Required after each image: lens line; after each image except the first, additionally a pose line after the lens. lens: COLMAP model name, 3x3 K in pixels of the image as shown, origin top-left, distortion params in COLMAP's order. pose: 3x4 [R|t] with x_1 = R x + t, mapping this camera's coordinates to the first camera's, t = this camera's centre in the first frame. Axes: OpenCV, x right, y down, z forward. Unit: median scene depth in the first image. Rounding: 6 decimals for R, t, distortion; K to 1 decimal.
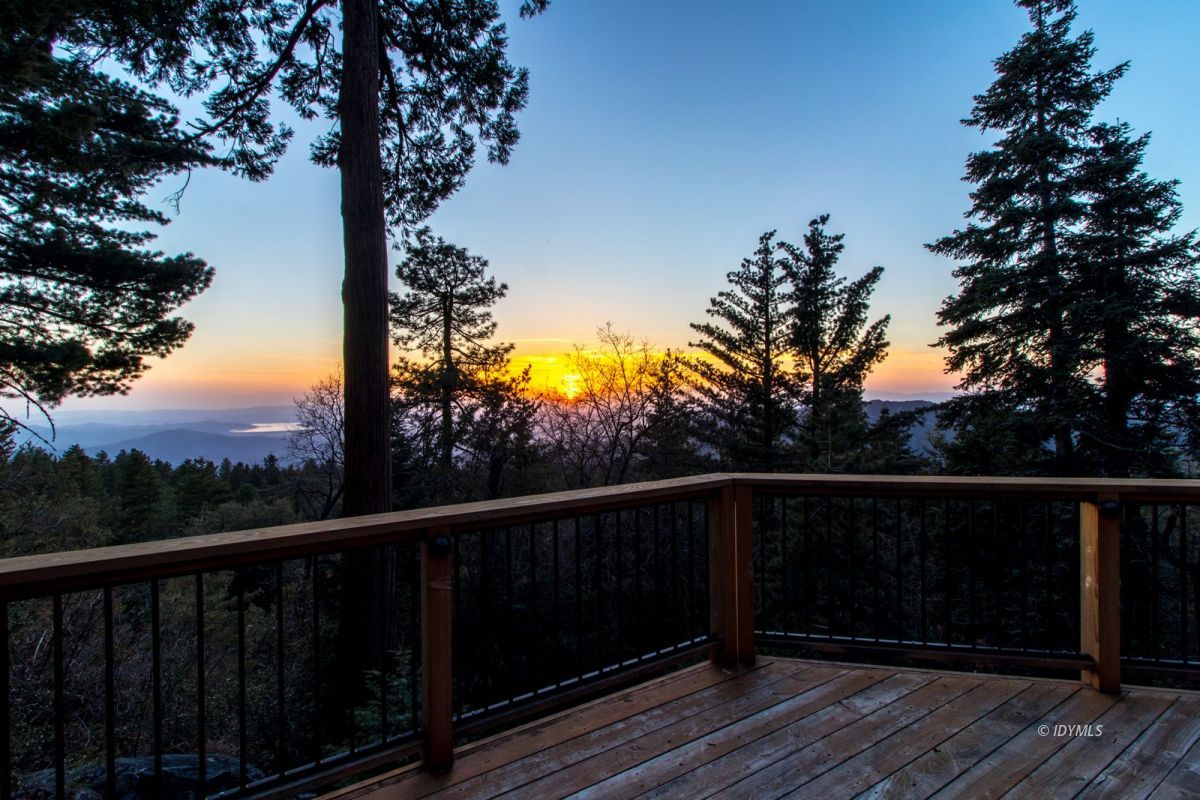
lens RADIAL K [[550.5, 0, 599.4], [0, 550.5, 397.3], [0, 0, 1]] dist [0.004352, 0.000069]
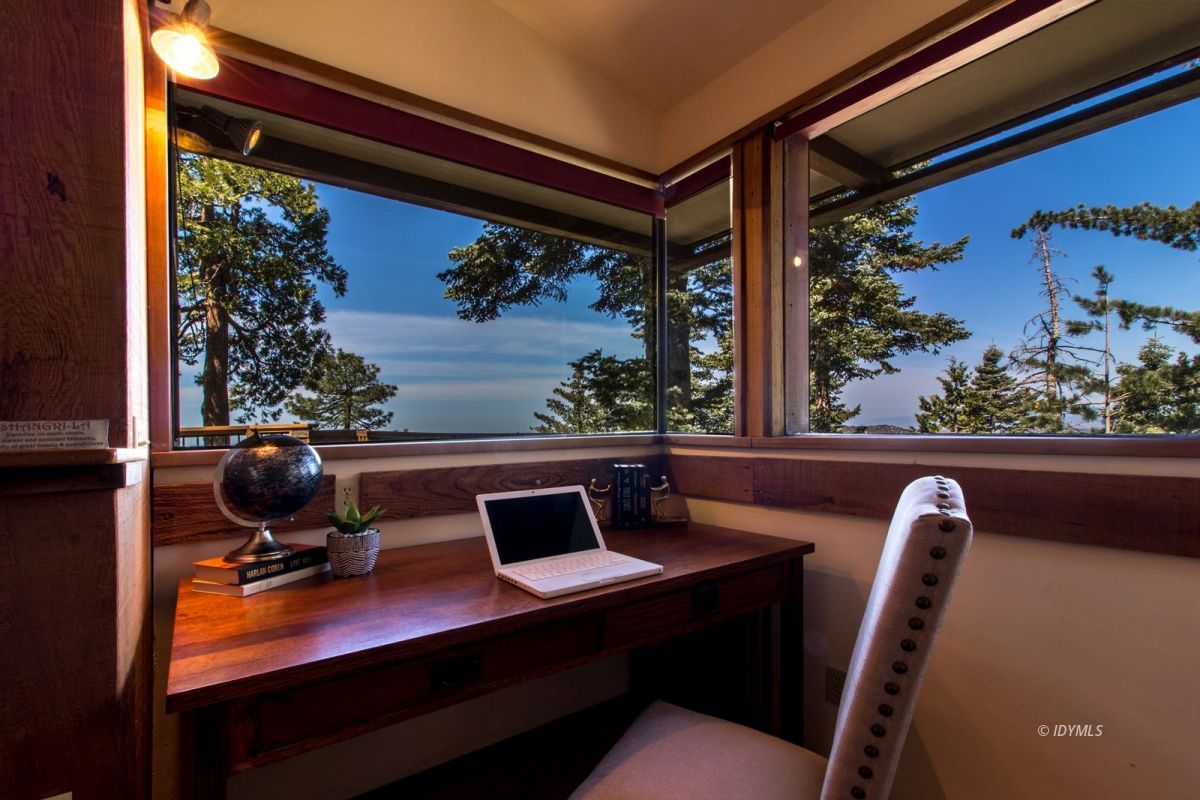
lens RADIAL K [[560.2, 0, 627.4], [0, 560.2, 406.7], [0, 0, 1]] dist [0.003165, 0.000234]
pose [[0.995520, -0.009218, 0.094097, 0.476077], [0.012351, 0.999387, -0.032767, -0.231677], [-0.093737, 0.033783, 0.995024, -0.620128]]
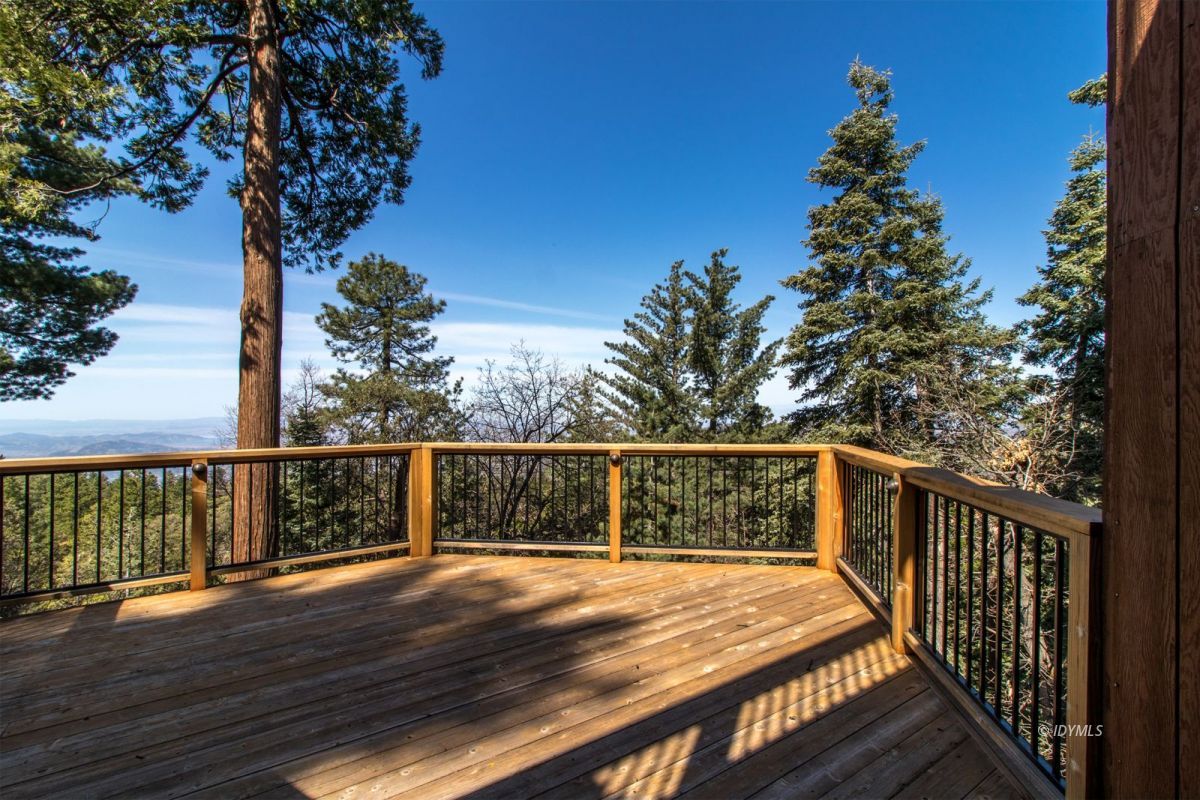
lens RADIAL K [[548.9, 0, 608.2], [0, 548.9, 399.9], [0, 0, 1]] dist [0.004481, 0.000536]
pose [[0.997311, 0.012554, 0.072196, 0.145740], [-0.010980, 0.999694, -0.022160, 0.009066], [-0.072452, 0.021308, 0.997144, -0.143871]]
